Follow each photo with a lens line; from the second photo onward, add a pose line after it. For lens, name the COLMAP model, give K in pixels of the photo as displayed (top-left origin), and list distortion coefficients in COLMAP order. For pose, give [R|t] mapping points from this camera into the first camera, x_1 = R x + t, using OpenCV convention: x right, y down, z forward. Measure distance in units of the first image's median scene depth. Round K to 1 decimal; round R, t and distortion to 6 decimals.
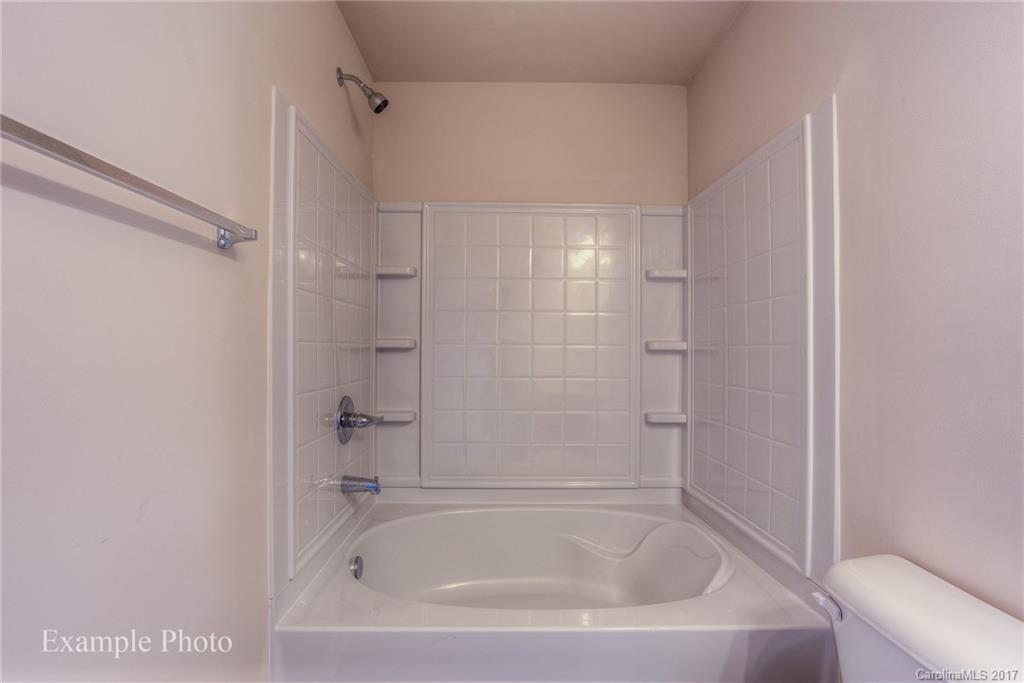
lens RADIAL K [[500.9, 0, 511.3], [0, 500.9, 339.5], [0, 0, 1]] dist [-0.005687, -0.000069]
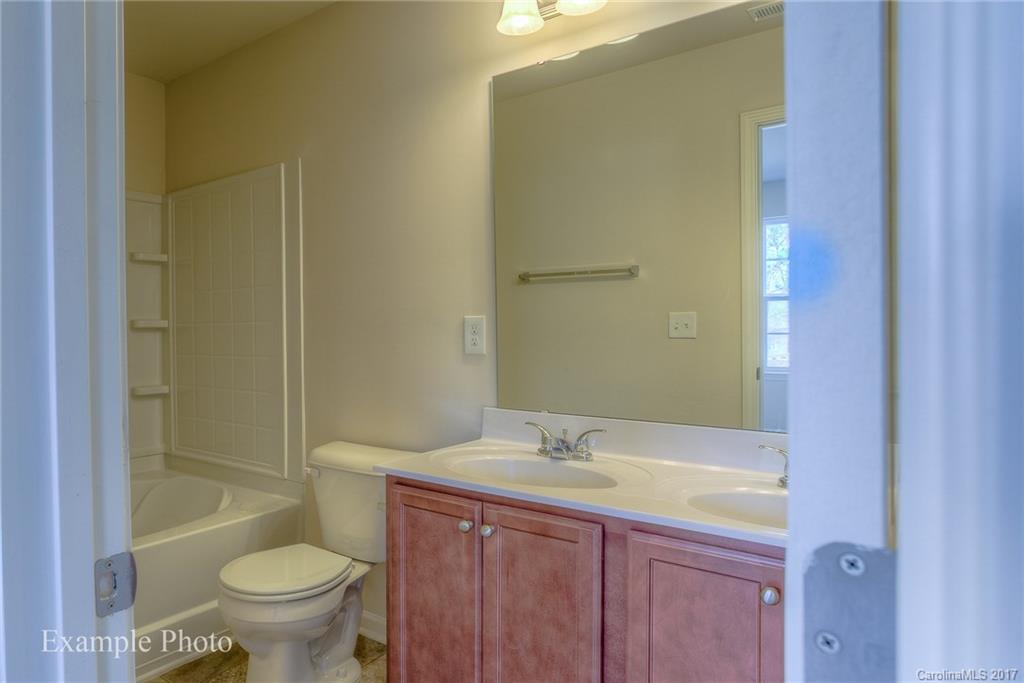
lens RADIAL K [[500.9, 0, 508.8], [0, 500.9, 332.4], [0, 0, 1]] dist [-0.005687, -0.000069]
pose [[0.493626, -0.026853, 0.869260, -0.239306], [0.001999, 0.999556, 0.029743, 0.000599], [-0.869672, -0.012944, 0.493460, -0.200622]]
